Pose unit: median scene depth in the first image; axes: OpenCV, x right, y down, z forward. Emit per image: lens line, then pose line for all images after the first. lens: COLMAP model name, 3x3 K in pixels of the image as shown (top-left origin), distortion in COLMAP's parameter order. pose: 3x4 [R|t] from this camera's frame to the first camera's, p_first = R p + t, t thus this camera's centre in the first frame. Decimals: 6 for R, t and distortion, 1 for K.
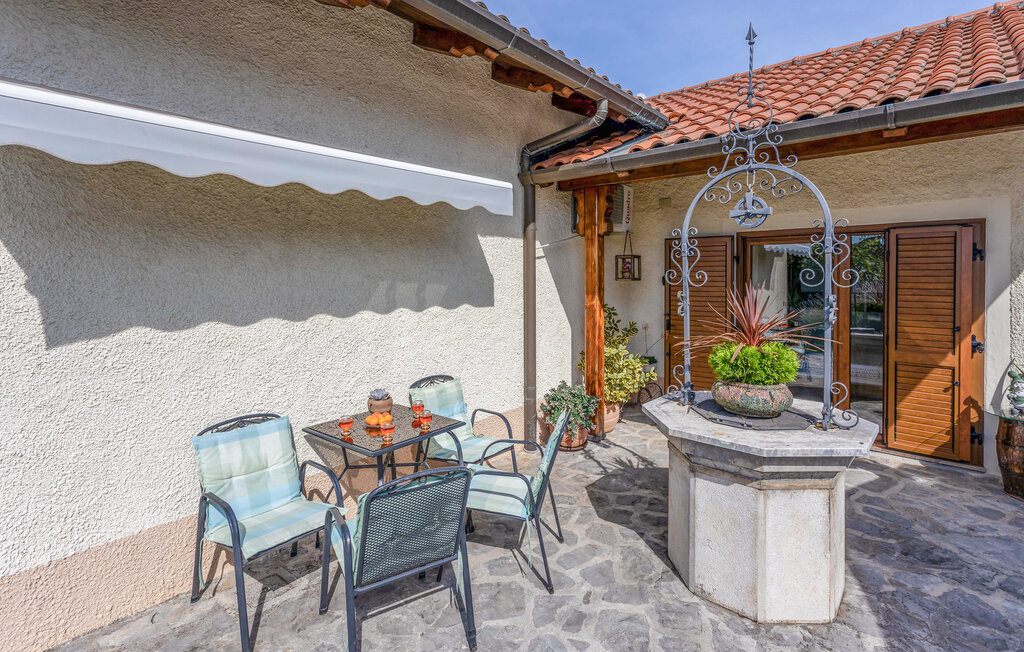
lens RADIAL K [[495.5, 0, 516.1], [0, 495.5, 281.3], [0, 0, 1]] dist [0.002646, 0.000525]
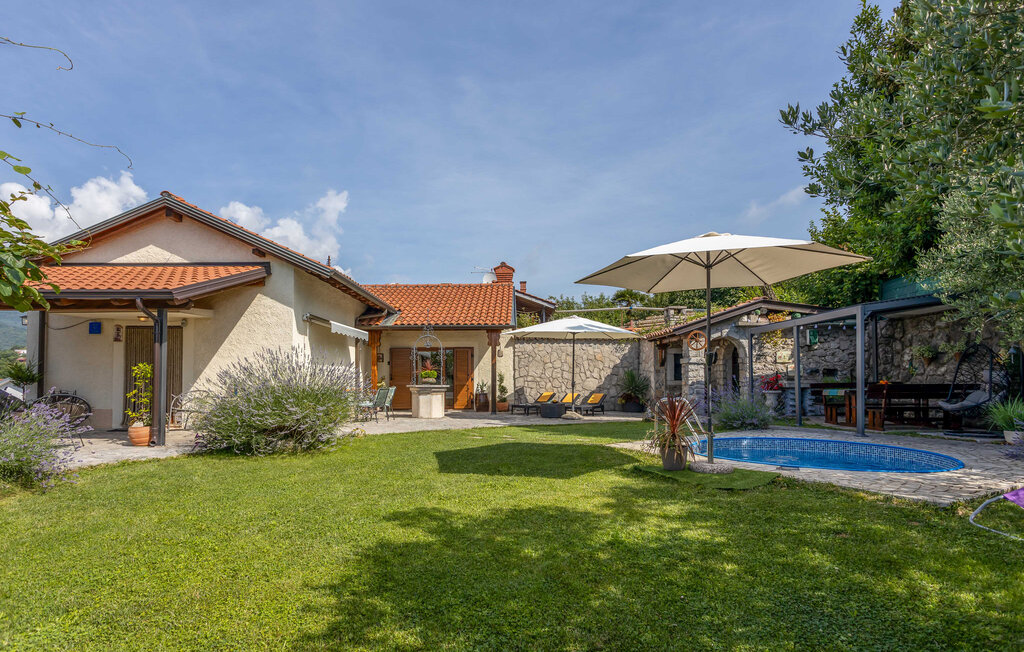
lens RADIAL K [[524.6, 0, 509.7], [0, 524.6, 365.5], [0, 0, 1]] dist [0.000747, 0.000105]
pose [[0.761655, 0.020235, 0.647666, -2.152425], [0.007289, 0.999181, -0.039790, 0.264018], [-0.647941, 0.035027, 0.760884, -3.288104]]
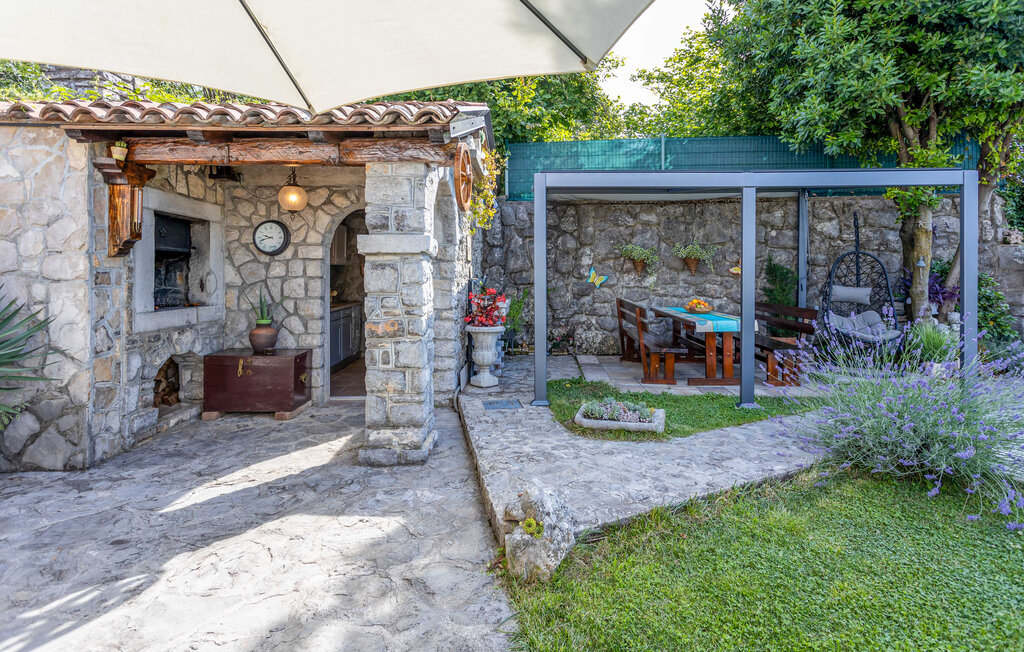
lens RADIAL K [[506.7, 0, 515.9], [0, 506.7, 271.0], [0, 0, 1]] dist [0.003701, 0.000896]
pose [[-0.603664, 0.007428, 0.797204, 1.018373], [0.009023, 0.999956, -0.002486, 0.114732], [-0.797188, 0.005692, -0.603704, -0.170261]]
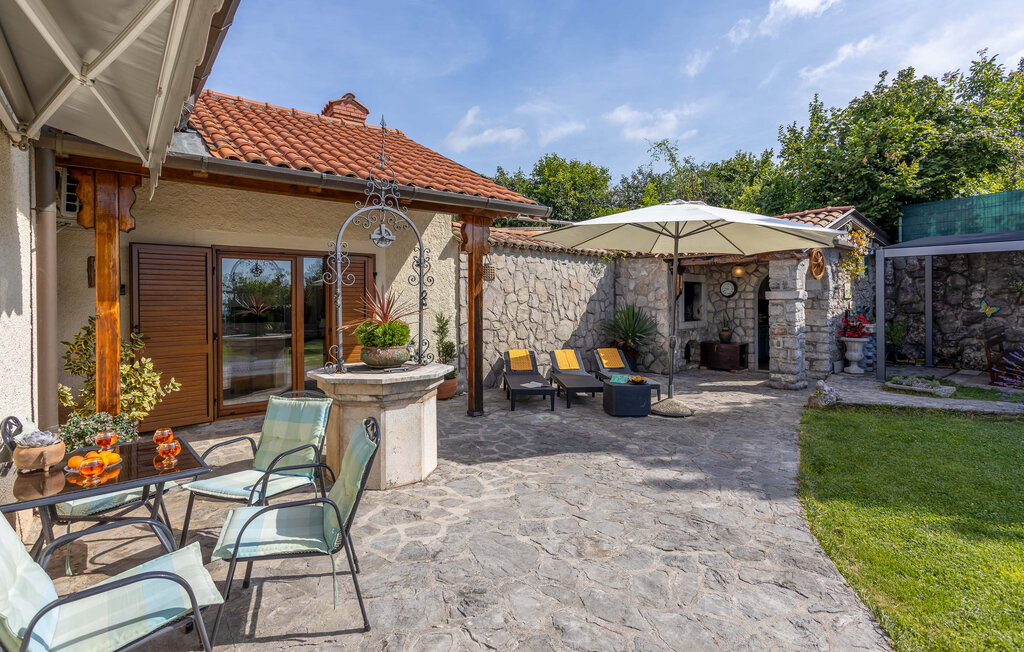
lens RADIAL K [[501.0, 0, 516.7], [0, 501.0, 302.8], [0, 0, 1]] dist [0.001952, 0.000472]
pose [[0.182972, -0.003004, 0.983113, -0.908167], [0.013558, 0.999908, 0.000532, 0.064132], [-0.983025, 0.013231, 0.182996, 0.285681]]
